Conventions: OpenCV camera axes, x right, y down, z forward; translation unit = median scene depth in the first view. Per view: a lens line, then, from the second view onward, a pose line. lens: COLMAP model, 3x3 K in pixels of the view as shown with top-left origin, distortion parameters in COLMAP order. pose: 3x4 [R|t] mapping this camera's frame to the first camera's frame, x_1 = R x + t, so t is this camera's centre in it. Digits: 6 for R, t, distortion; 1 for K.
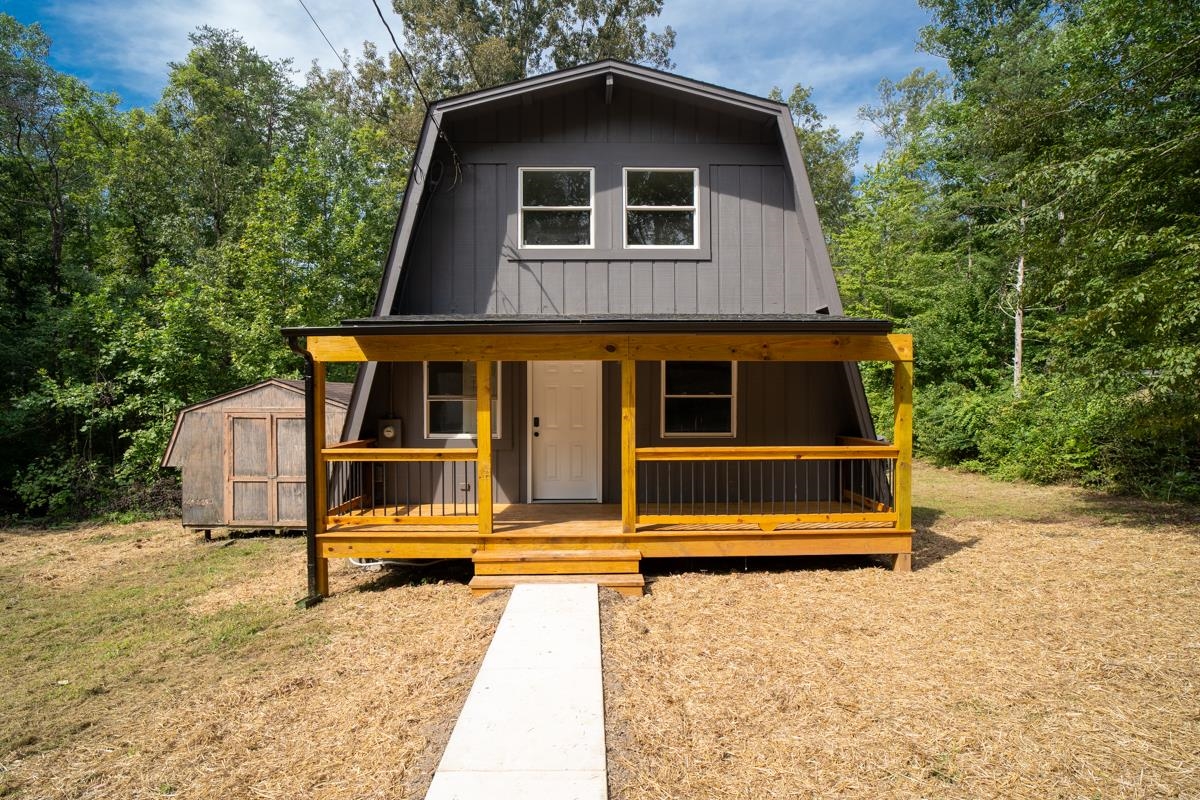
lens RADIAL K [[620.4, 0, 603.8], [0, 620.4, 411.1], [0, 0, 1]] dist [-0.056696, 0.030996]
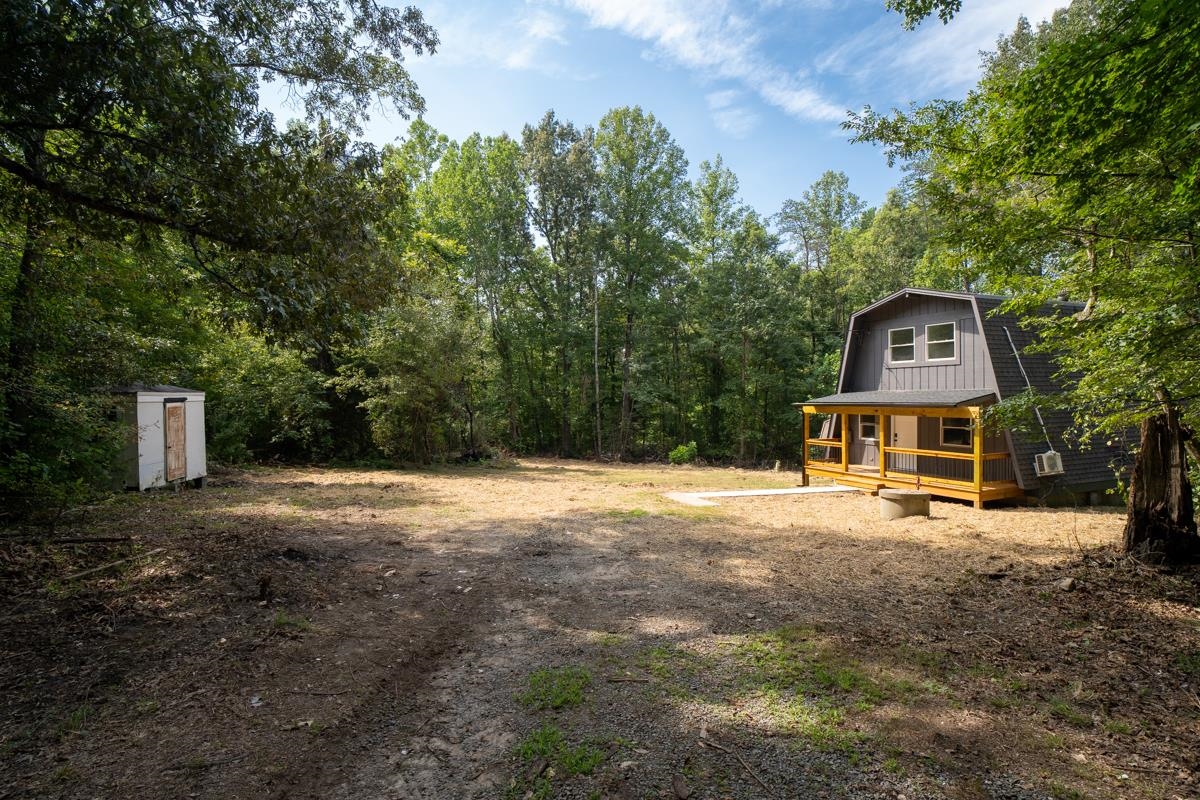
lens RADIAL K [[620.4, 0, 603.8], [0, 620.4, 411.1], [0, 0, 1]] dist [-0.056696, 0.030996]
pose [[0.384694, 0.015692, -0.922911, 1.634739], [-0.012587, 0.999852, 0.011753, -0.091716], [0.922958, 0.007095, 0.384835, -0.938661]]
